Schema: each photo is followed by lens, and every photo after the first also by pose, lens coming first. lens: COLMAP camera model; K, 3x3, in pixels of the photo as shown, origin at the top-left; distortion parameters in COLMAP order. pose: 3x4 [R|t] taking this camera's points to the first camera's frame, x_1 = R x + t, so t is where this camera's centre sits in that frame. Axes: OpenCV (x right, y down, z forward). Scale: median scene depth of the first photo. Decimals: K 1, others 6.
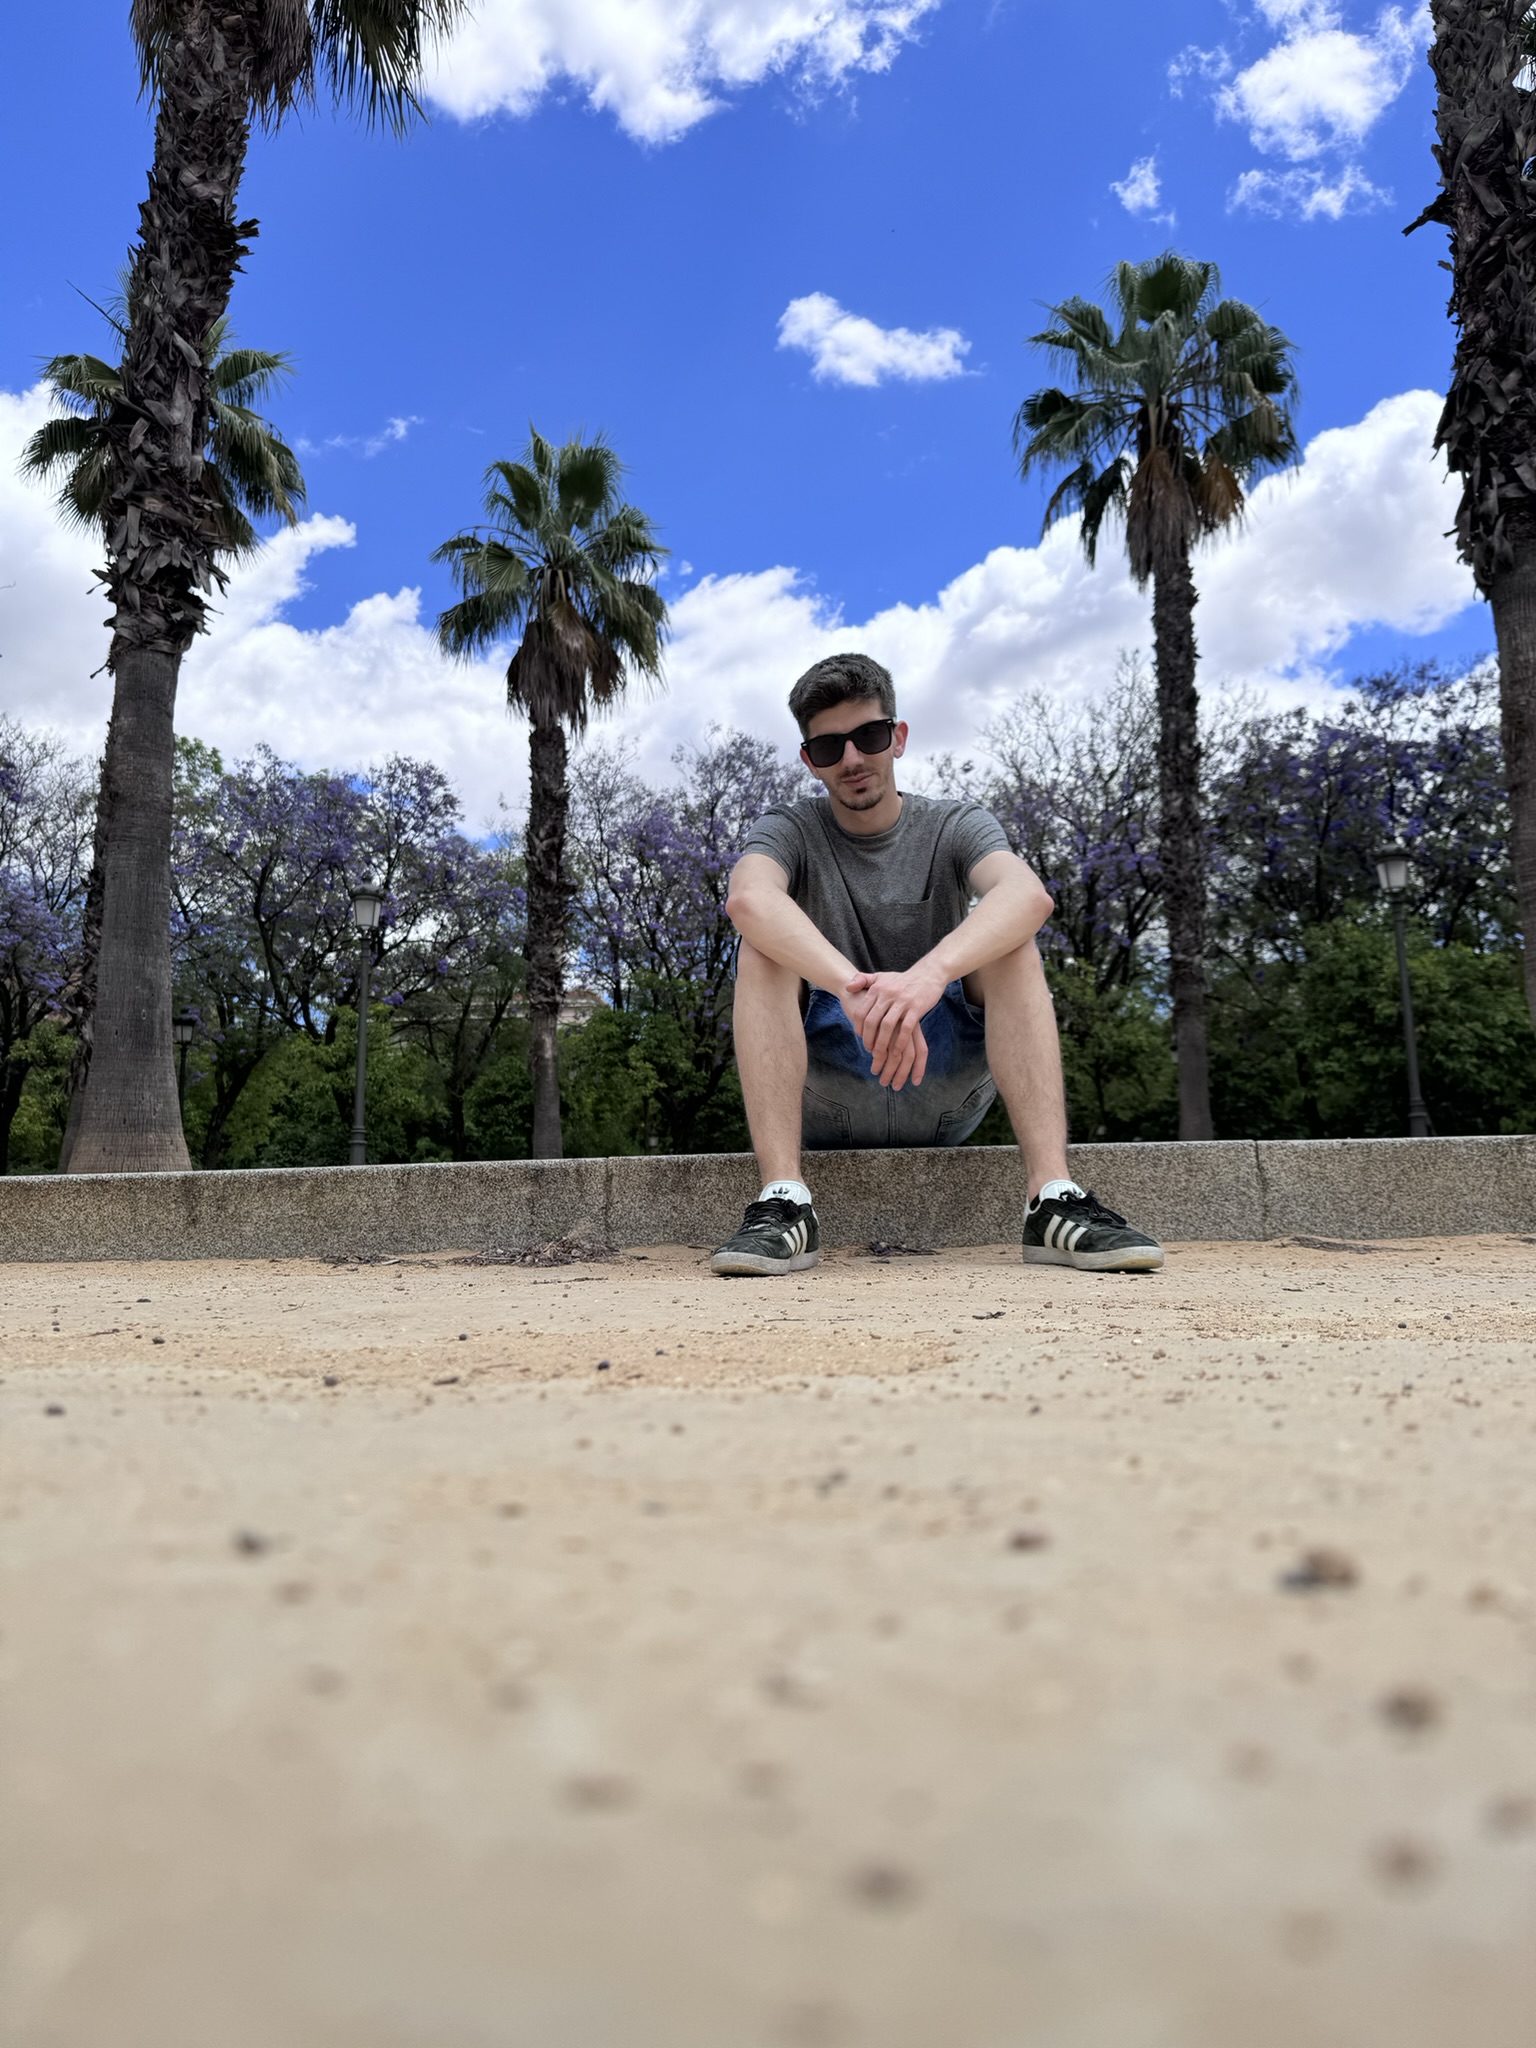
lens RADIAL K [[1478.9, 0, 822.4], [0, 1478.9, 1024.8], [0, 0, 1]] dist [0.024237, -0.005194]
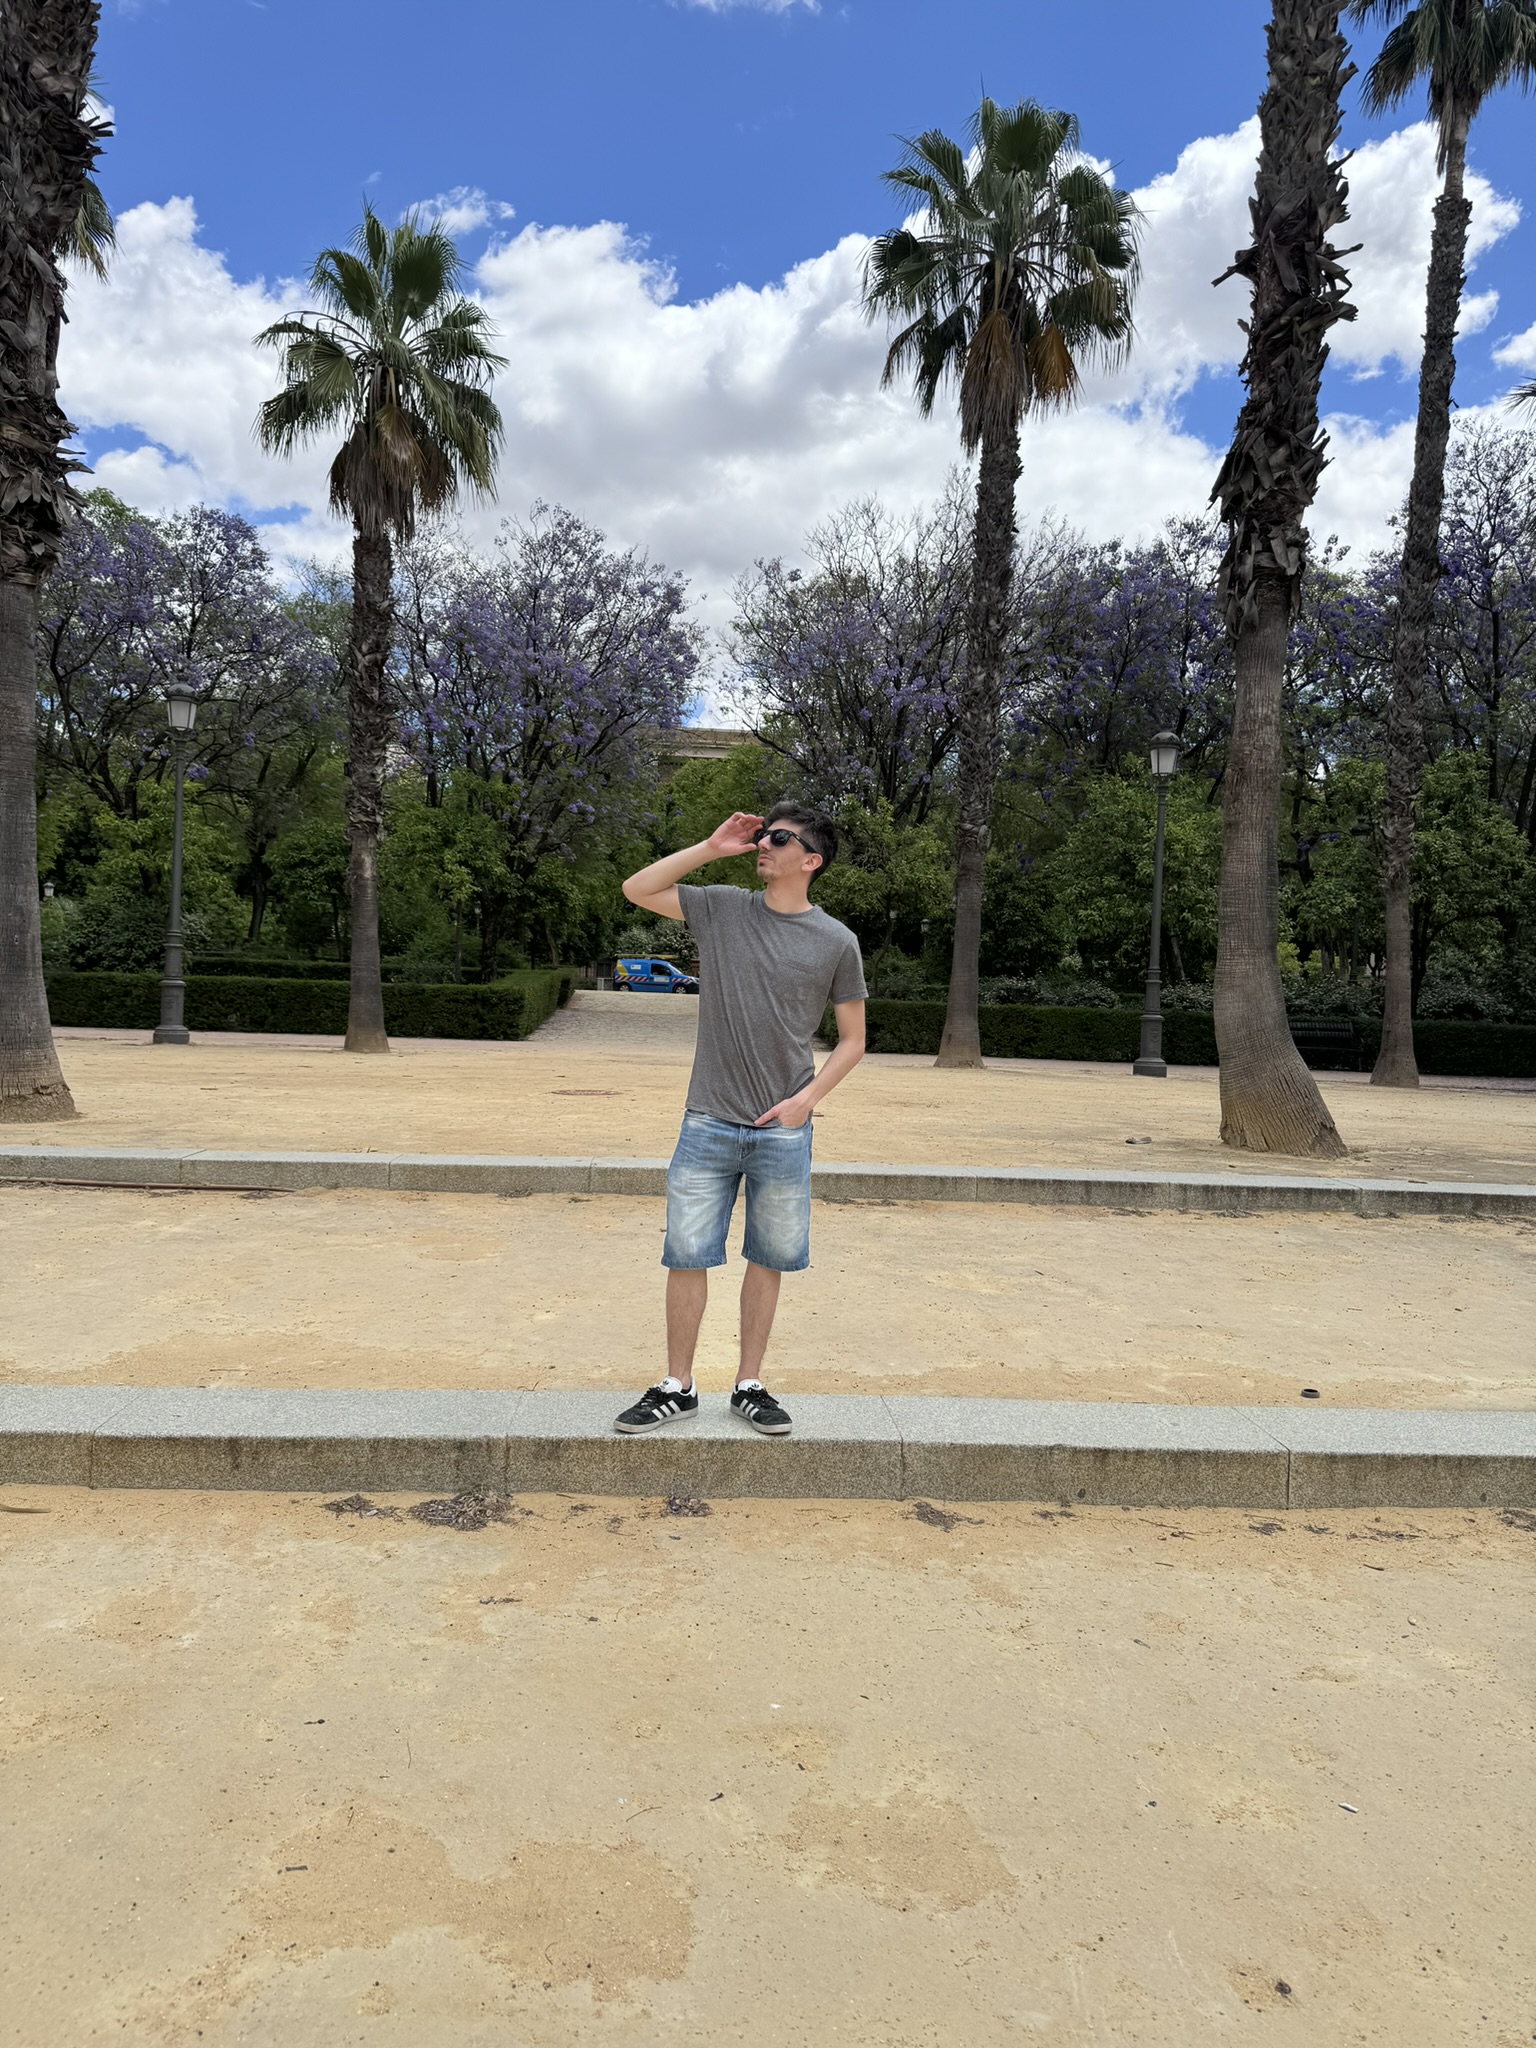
lens RADIAL K [[1478.9, 0, 822.4], [0, 1478.9, 1024.8], [0, 0, 1]] dist [0.024237, -0.005194]
pose [[0.987968, 0.061401, 0.141947, -0.009089], [-0.087767, 0.978299, 0.187693, -0.093158], [-0.127342, -0.197893, 0.971917, -0.072321]]
